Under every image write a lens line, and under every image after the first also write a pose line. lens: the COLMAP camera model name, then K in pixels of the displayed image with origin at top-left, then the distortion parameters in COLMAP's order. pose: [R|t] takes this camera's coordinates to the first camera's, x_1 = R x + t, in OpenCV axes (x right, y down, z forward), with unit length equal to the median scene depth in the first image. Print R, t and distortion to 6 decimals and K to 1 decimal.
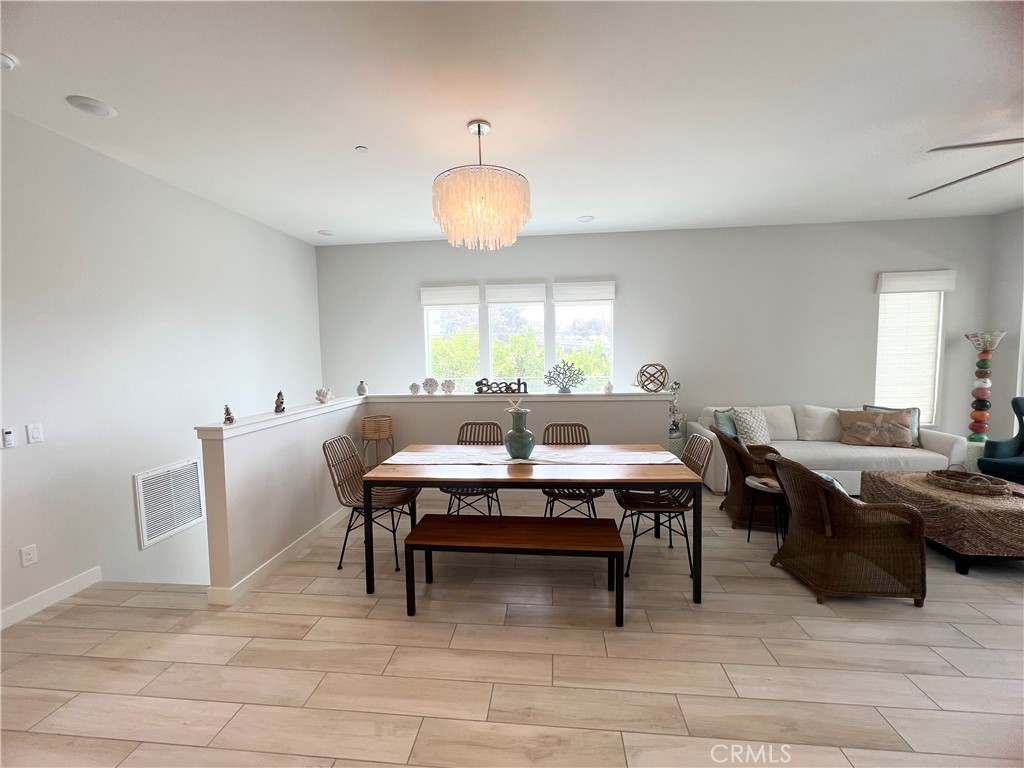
lens RADIAL K [[411.1, 0, 511.1], [0, 411.1, 388.2], [0, 0, 1]] dist [-0.002535, 0.000434]
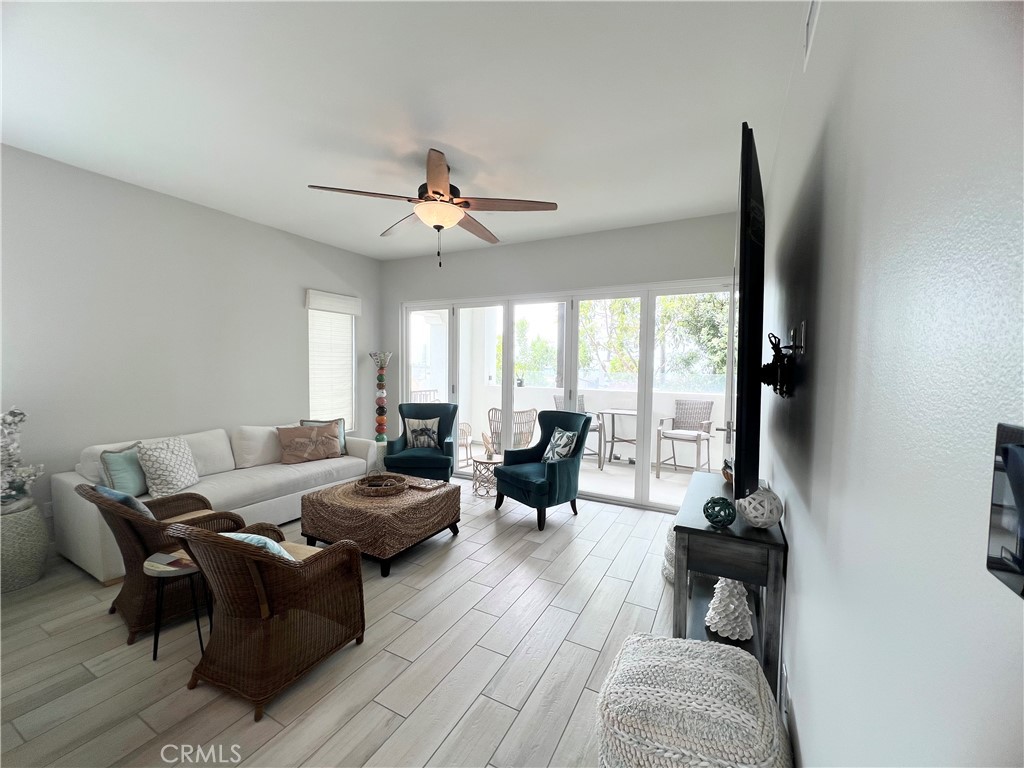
lens RADIAL K [[411.1, 0, 511.4], [0, 411.1, 386.1], [0, 0, 1]] dist [-0.002535, 0.000434]
pose [[0.378959, -0.020868, 0.925178, 0.158948], [0.050948, 0.998700, 0.001657, -0.017399], [-0.924010, 0.046508, 0.379530, 0.174374]]
